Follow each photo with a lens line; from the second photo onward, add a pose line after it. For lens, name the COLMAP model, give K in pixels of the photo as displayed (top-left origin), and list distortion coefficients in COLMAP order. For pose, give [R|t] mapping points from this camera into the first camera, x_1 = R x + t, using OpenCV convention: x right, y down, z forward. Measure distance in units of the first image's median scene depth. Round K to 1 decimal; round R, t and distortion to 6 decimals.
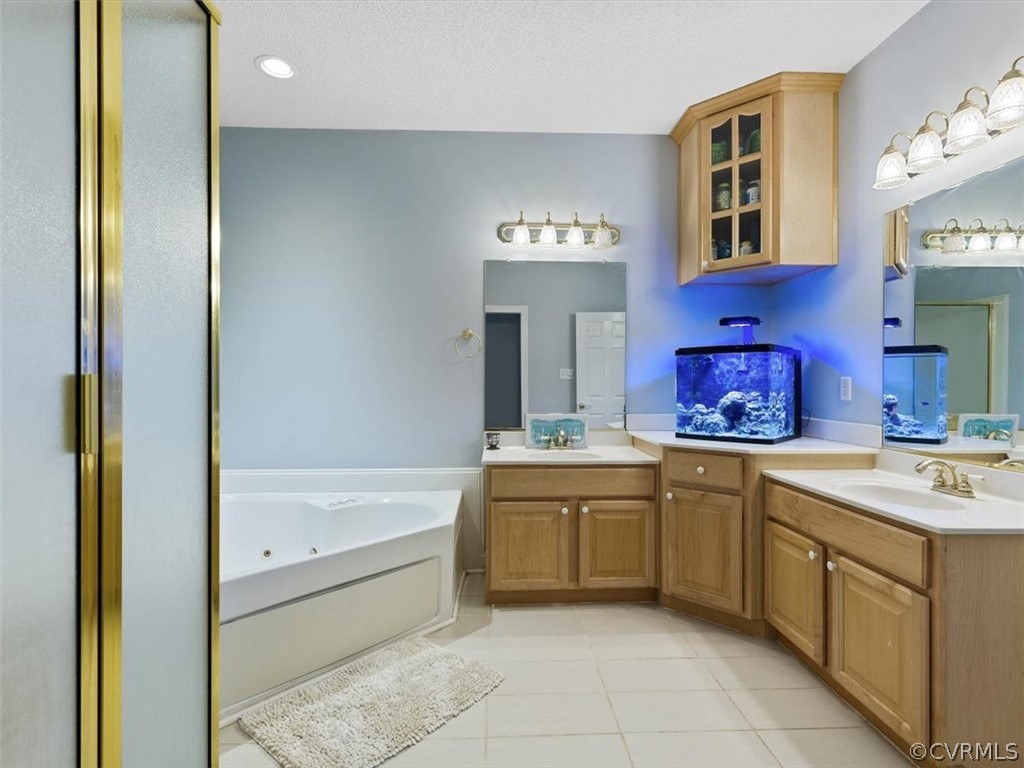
lens RADIAL K [[513.8, 0, 512.0], [0, 513.8, 384.0], [0, 0, 1]] dist [0.003158, -0.010194]
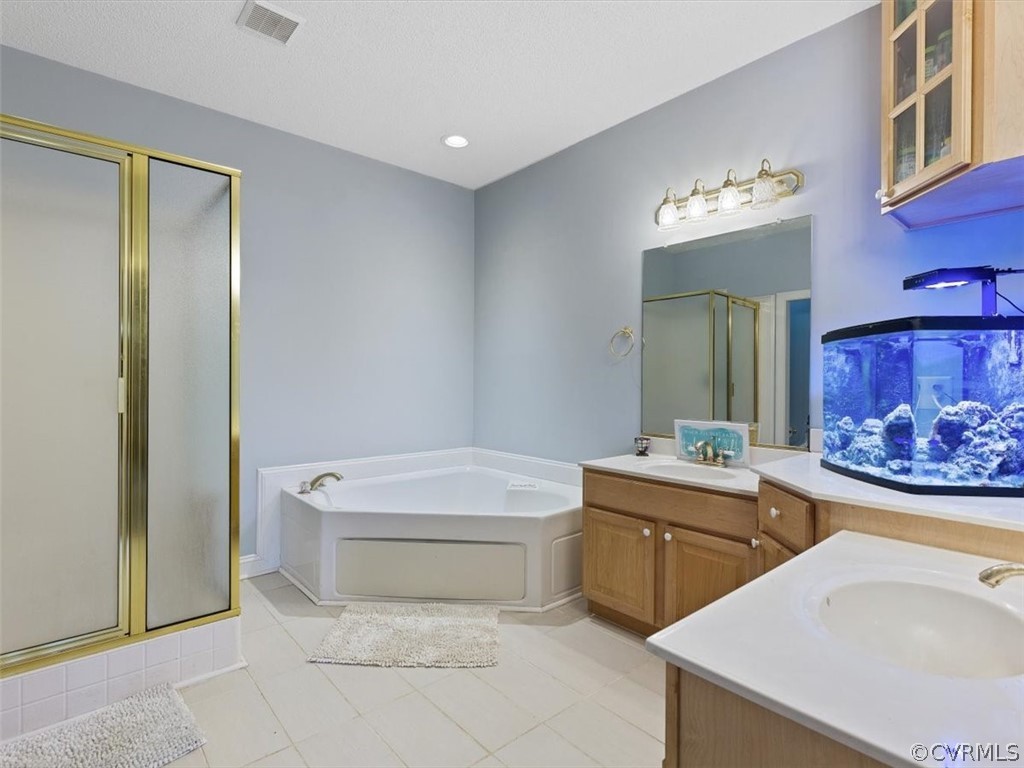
lens RADIAL K [[513.8, 0, 512.0], [0, 513.8, 384.0], [0, 0, 1]] dist [0.003158, -0.010194]
pose [[0.624476, 0.005556, -0.781024, 0.603016], [-0.006684, 0.999976, 0.001770, -0.001368], [0.781015, 0.004115, 0.624498, 0.272900]]
